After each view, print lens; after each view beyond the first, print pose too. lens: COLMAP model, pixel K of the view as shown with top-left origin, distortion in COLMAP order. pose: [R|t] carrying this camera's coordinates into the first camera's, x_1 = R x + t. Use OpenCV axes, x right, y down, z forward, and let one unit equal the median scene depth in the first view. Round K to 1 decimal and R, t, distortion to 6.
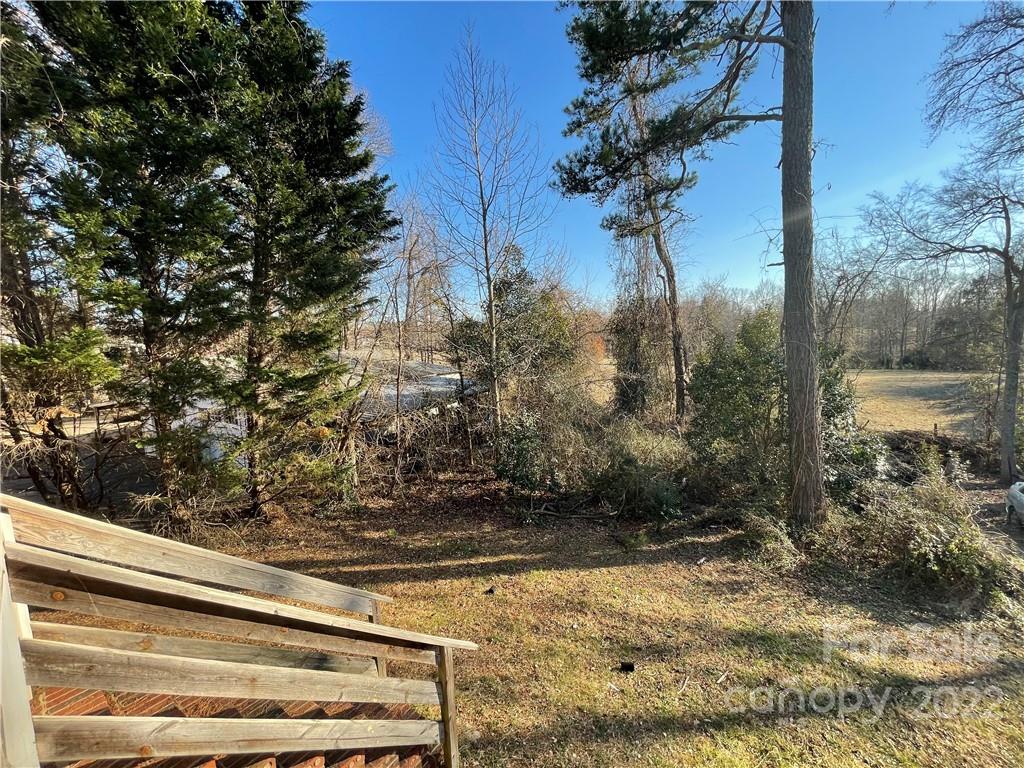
lens RADIAL K [[416.3, 0, 510.3], [0, 416.3, 385.6], [0, 0, 1]] dist [-0.000953, 0.001550]
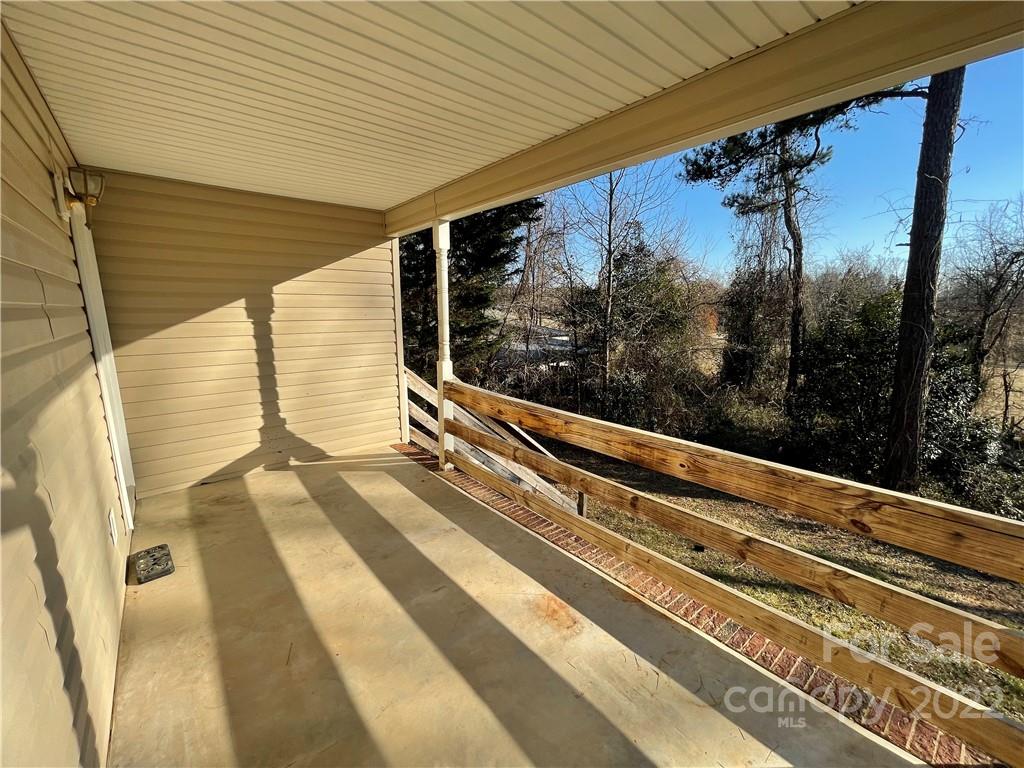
lens RADIAL K [[416.3, 0, 514.5], [0, 416.3, 382.1], [0, 0, 1]] dist [-0.000953, 0.001550]
pose [[0.971377, 0.089233, -0.220146, -0.022865], [-0.072774, 0.993989, 0.081789, 0.021307], [0.226121, -0.063428, 0.972032, -0.174641]]
